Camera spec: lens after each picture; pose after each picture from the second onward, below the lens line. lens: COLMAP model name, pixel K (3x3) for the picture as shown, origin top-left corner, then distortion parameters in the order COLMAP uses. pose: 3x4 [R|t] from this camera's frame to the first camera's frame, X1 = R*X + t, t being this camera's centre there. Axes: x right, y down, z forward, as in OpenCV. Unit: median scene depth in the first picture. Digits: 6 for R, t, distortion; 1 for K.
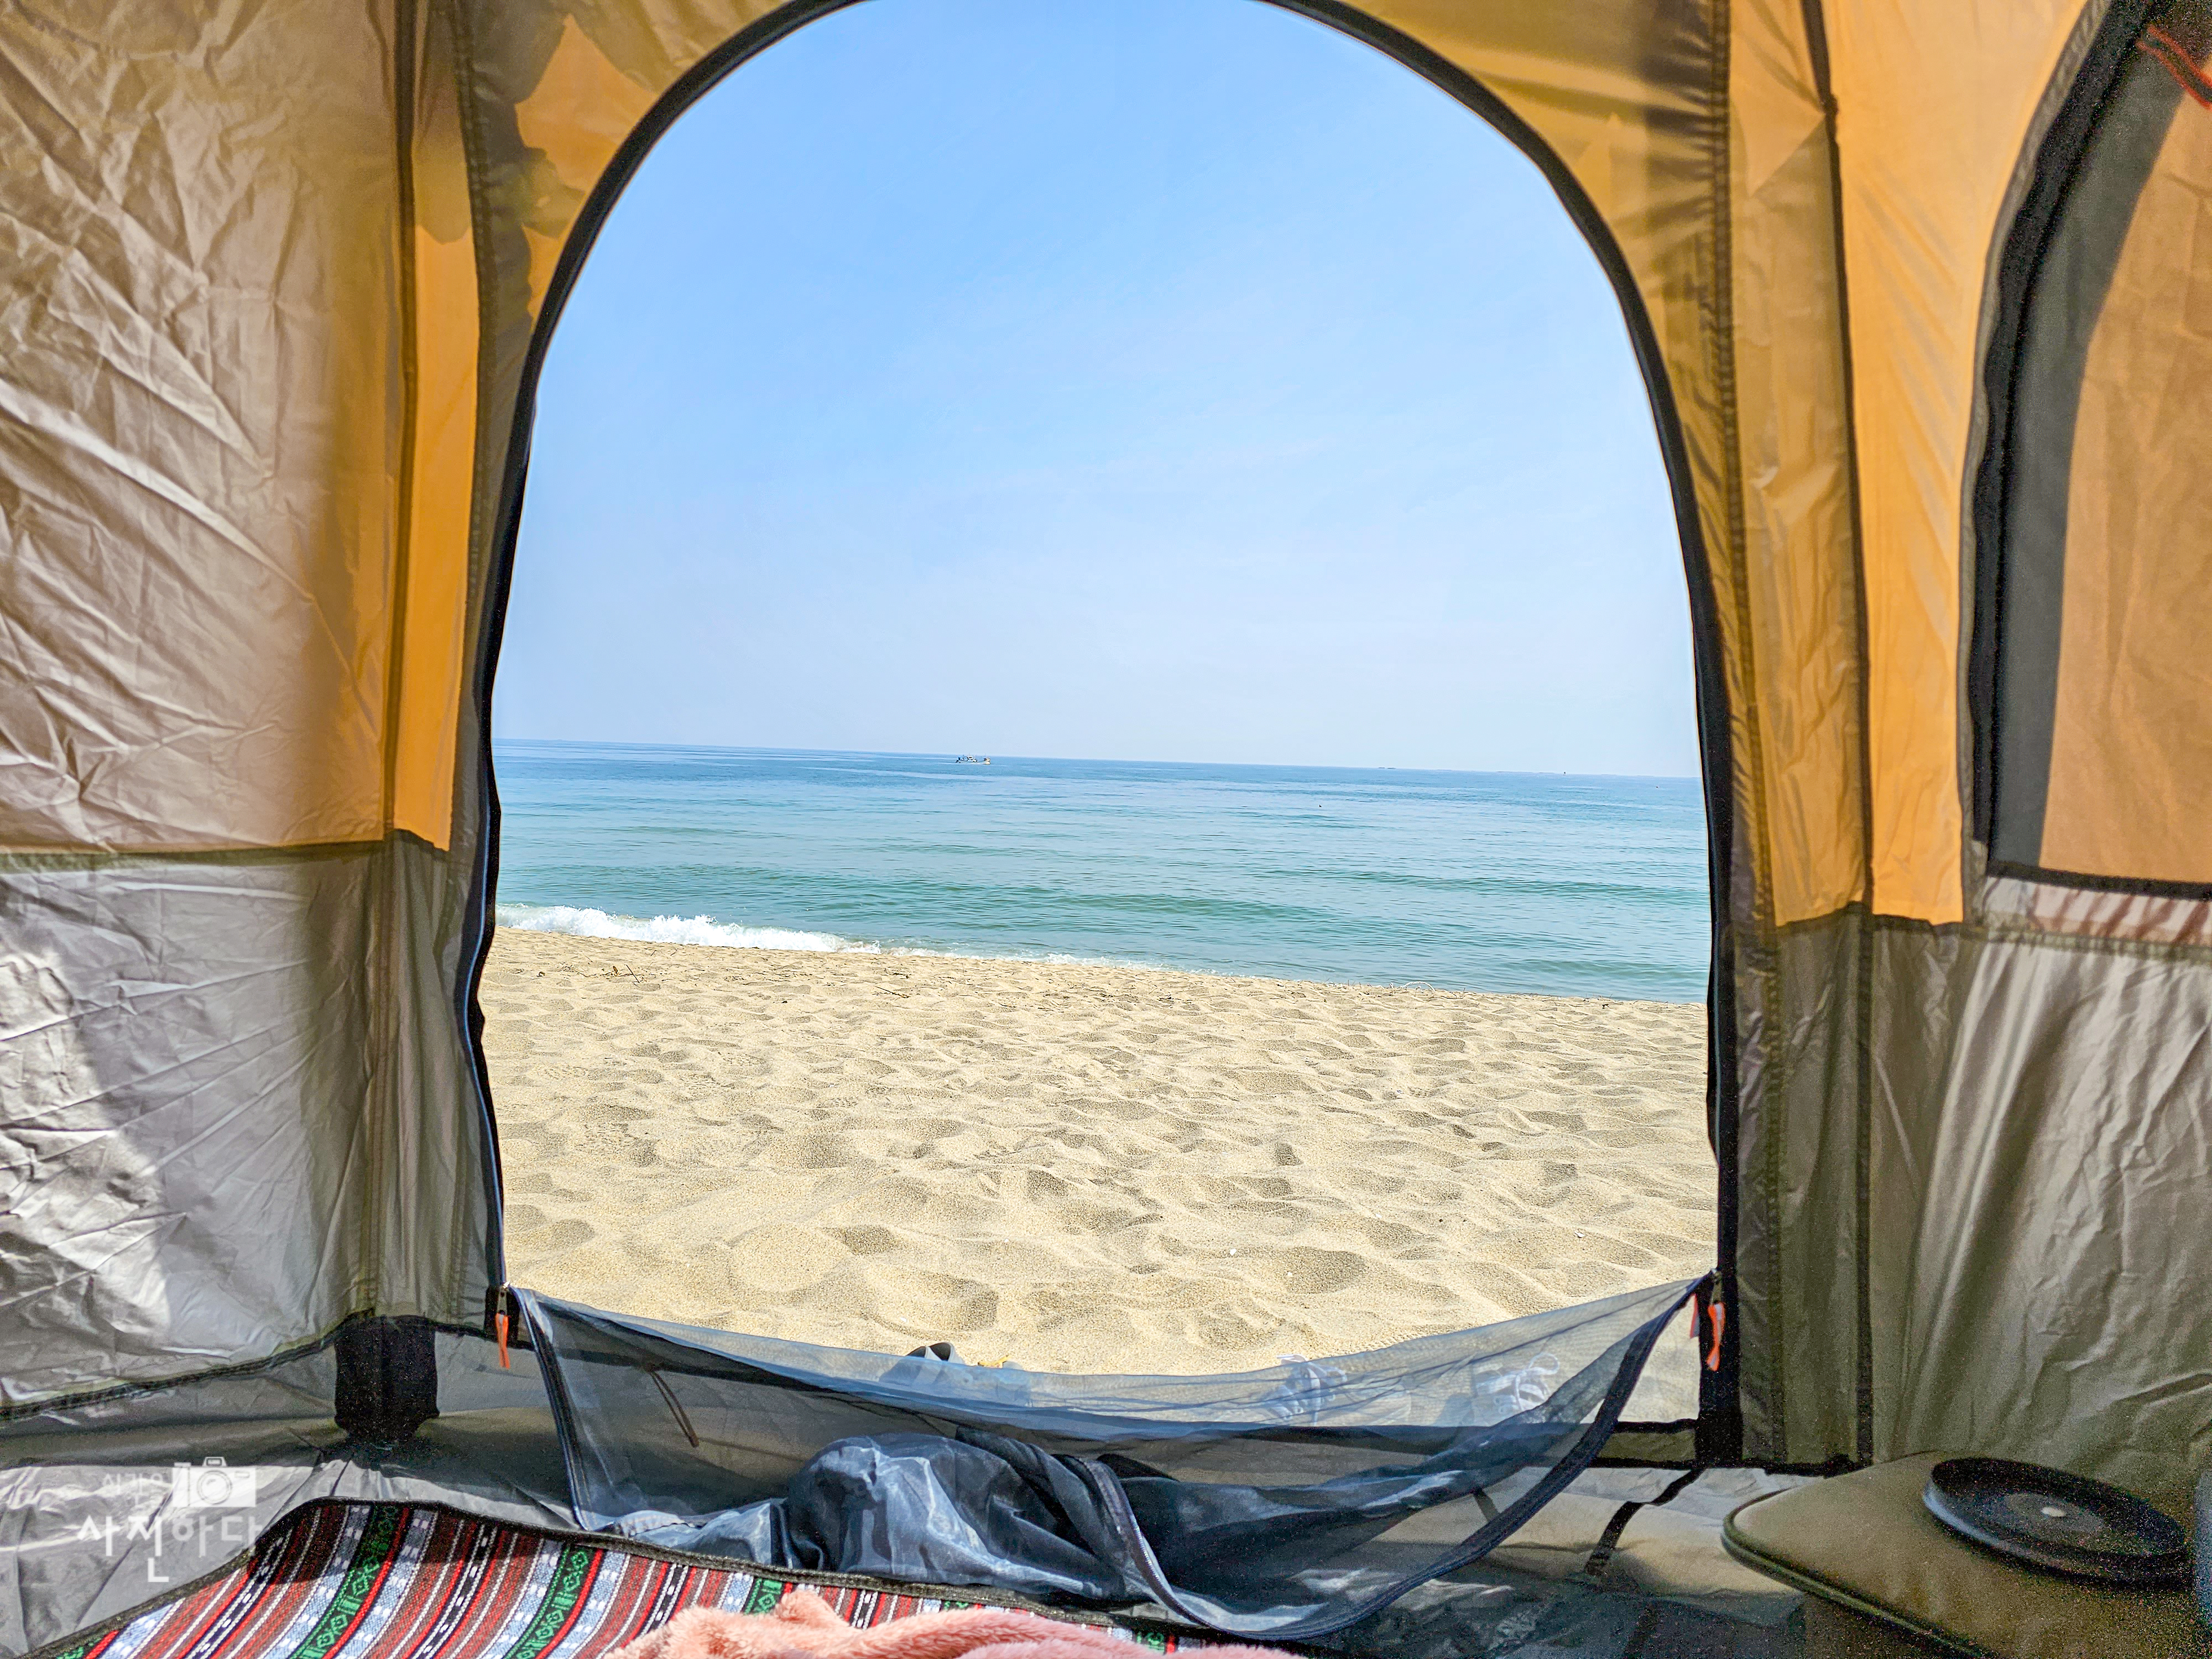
lens RADIAL K [[1493.5, 0, 1106.8], [0, 1493.5, 836.2], [0, 0, 1]] dist [-0.009178, 0.007872]
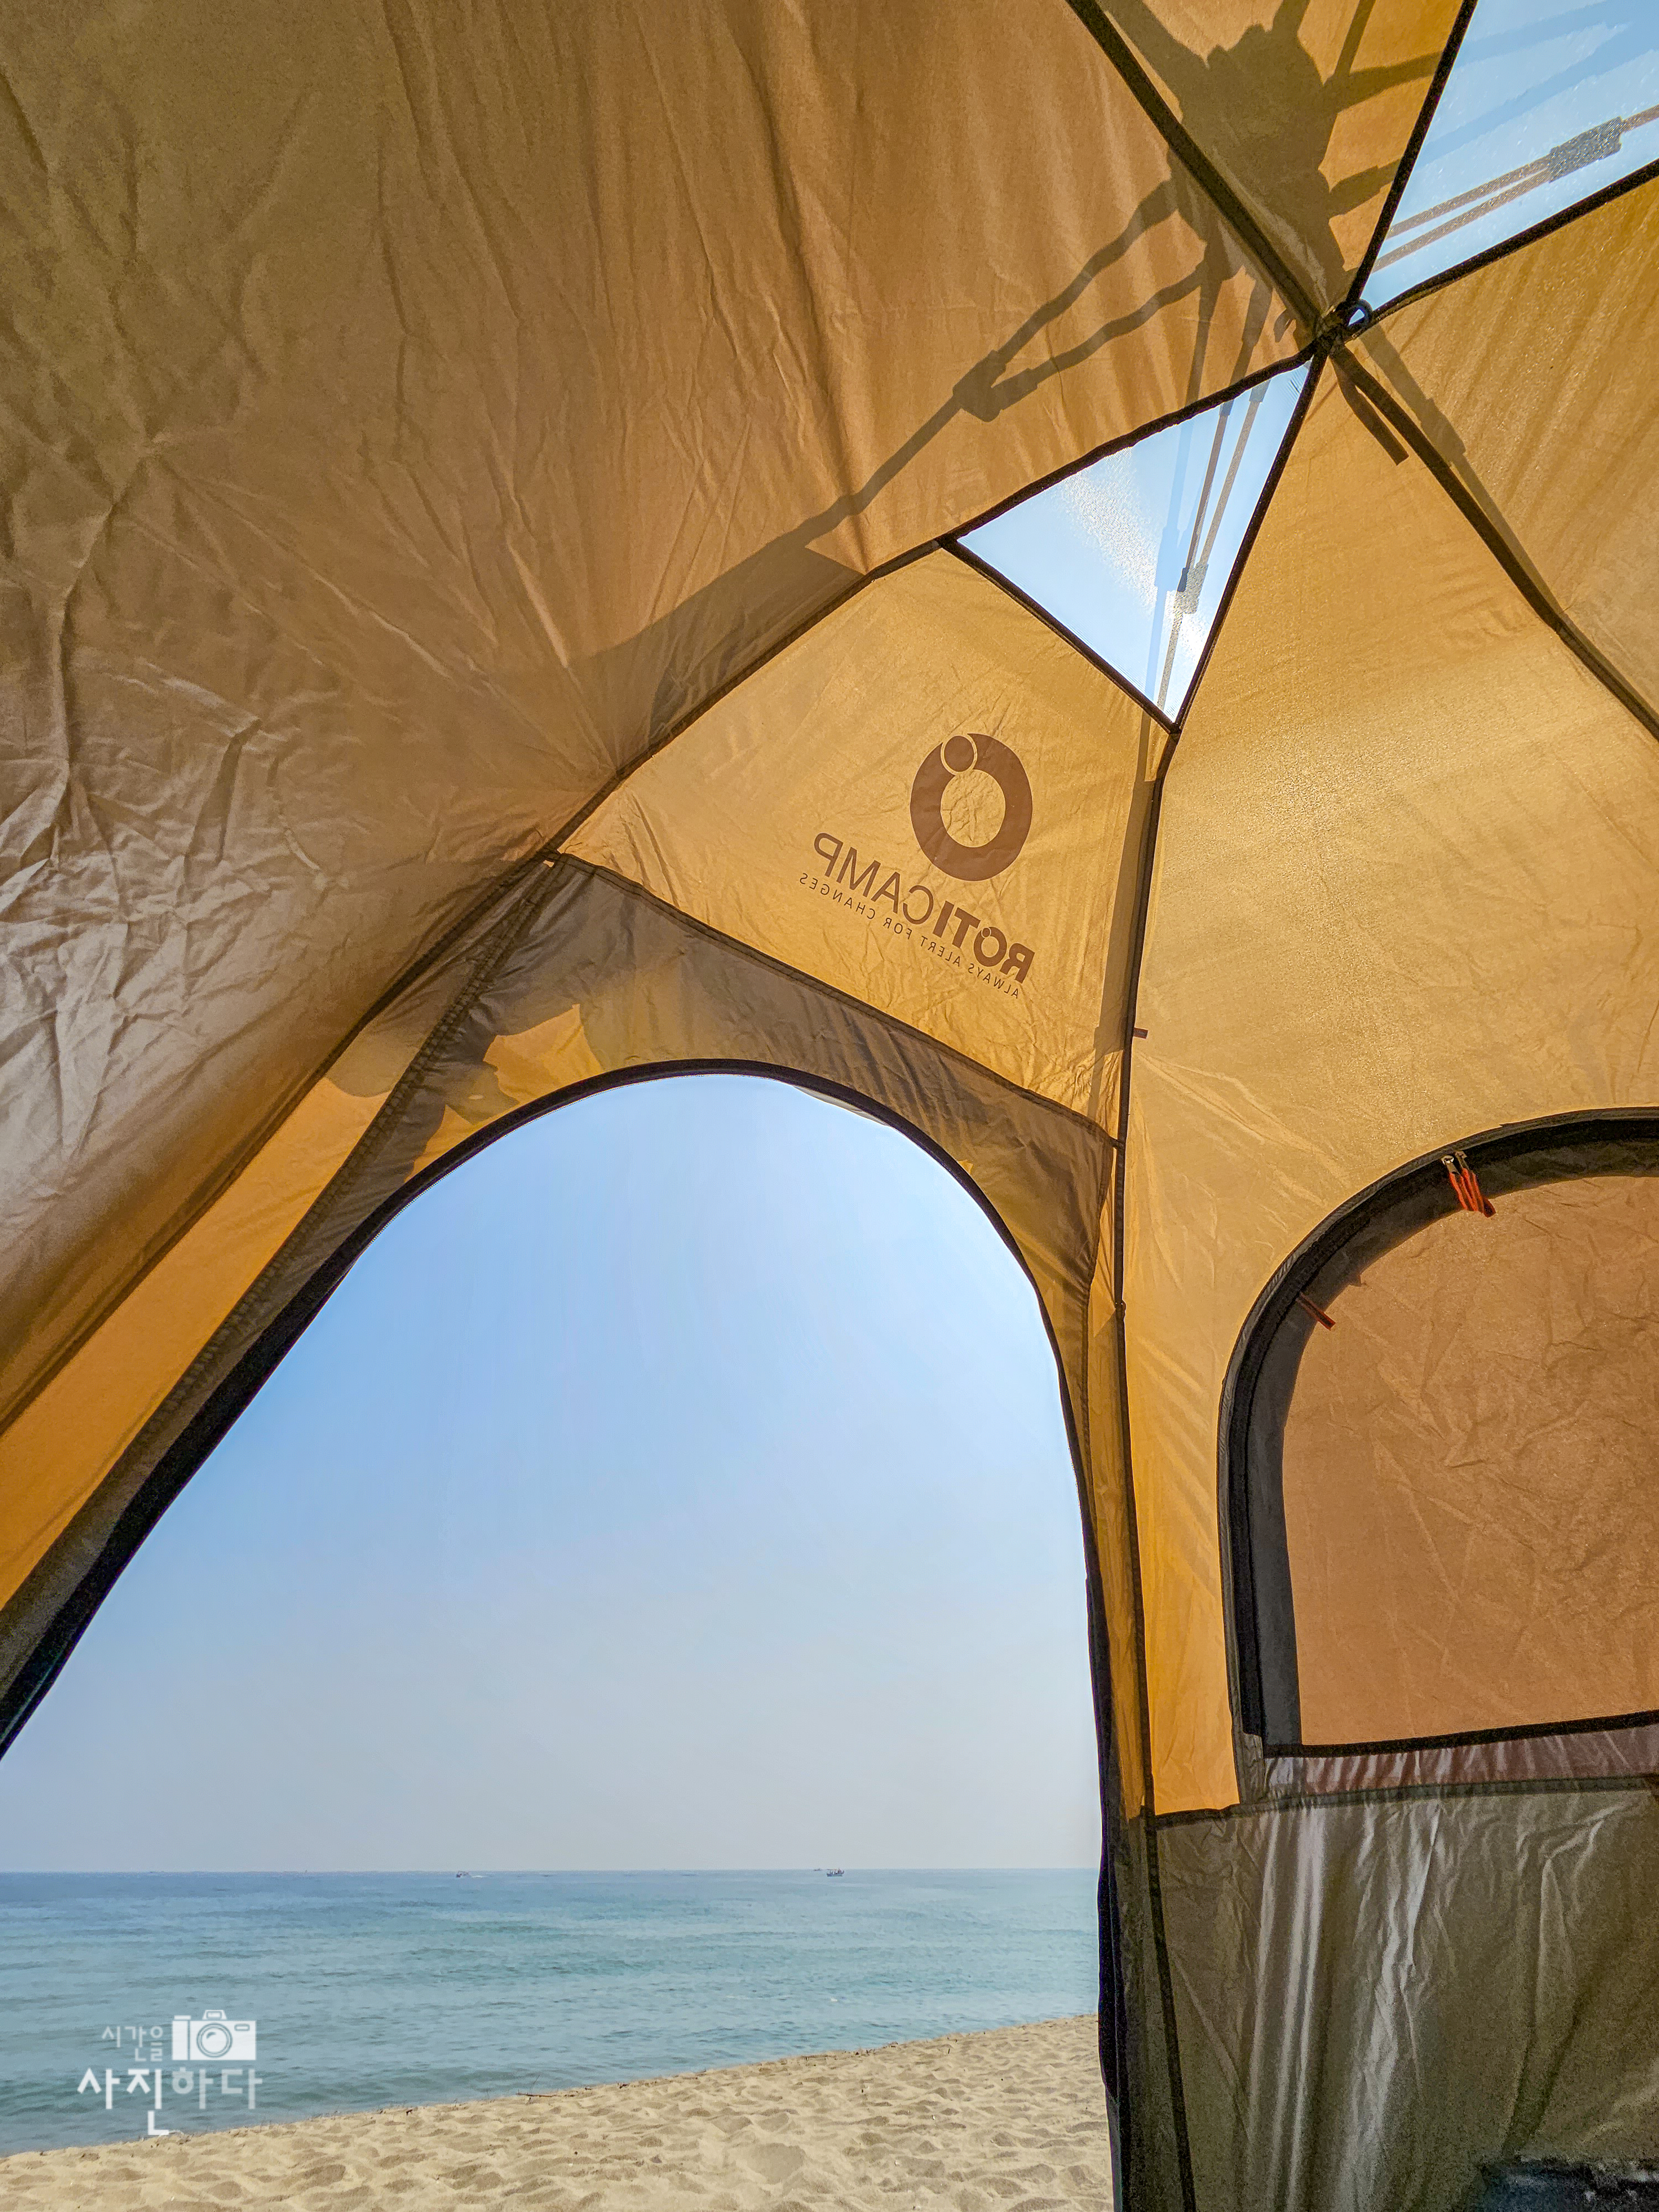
lens RADIAL K [[873.2, 0, 826.5], [0, 873.2, 1104.3], [0, 0, 1]] dist [-0.012486, -0.000629]
pose [[0.752694, 0.407724, 0.516926, -0.574098], [0.068659, 0.732267, -0.677548, 0.114003], [-0.654781, 0.545478, 0.523179, 0.444452]]
